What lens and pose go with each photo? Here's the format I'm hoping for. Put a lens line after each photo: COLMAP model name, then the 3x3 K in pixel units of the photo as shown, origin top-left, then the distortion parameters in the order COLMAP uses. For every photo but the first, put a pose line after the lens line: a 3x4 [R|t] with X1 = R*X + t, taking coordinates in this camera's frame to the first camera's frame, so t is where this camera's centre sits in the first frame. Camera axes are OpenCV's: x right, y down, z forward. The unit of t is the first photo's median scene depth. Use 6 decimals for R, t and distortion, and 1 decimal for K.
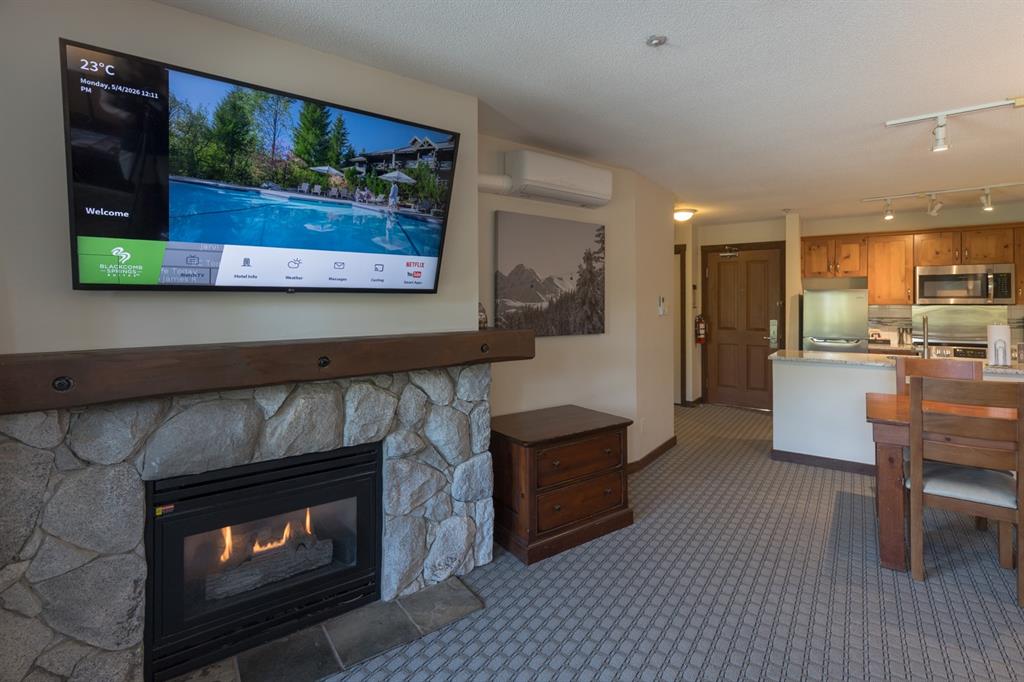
lens RADIAL K [[484.3, 0, 524.5], [0, 484.3, 297.3], [0, 0, 1]] dist [0.001132, 0.000119]
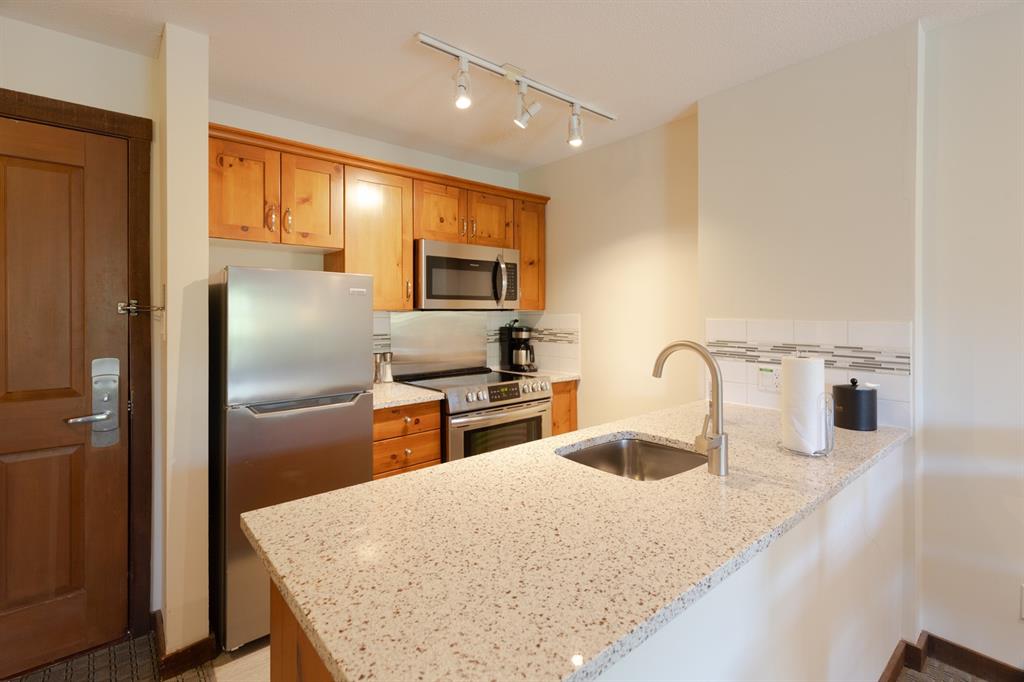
lens RADIAL K [[478.8, 0, 512.0], [0, 478.8, 315.0], [0, 0, 1]] dist [0.001516, 0.000053]
pose [[0.253404, -0.012069, 0.967285, 0.346553], [-0.014967, 0.999754, 0.016395, 0.011251], [-0.967245, -0.018631, 0.253161, 0.828933]]
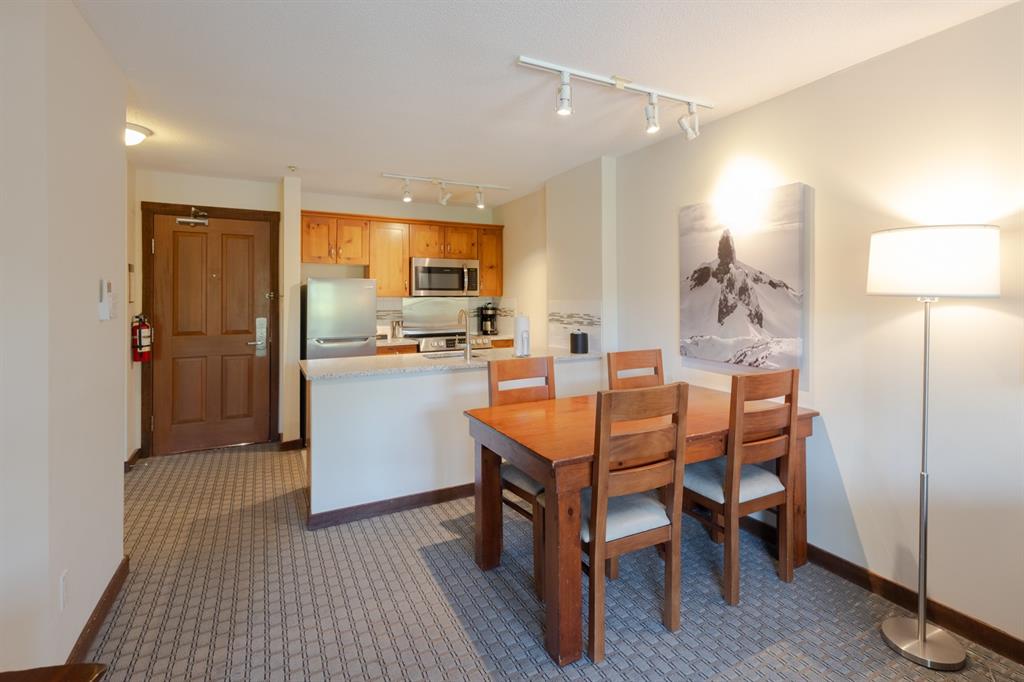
lens RADIAL K [[484.3, 0, 524.5], [0, 484.3, 297.3], [0, 0, 1]] dist [0.001132, 0.000119]
pose [[0.444085, -0.003276, 0.895979, 0.042106], [-0.010444, 0.999906, 0.008833, 0.006211], [-0.895924, -0.013280, 0.444009, 0.397484]]
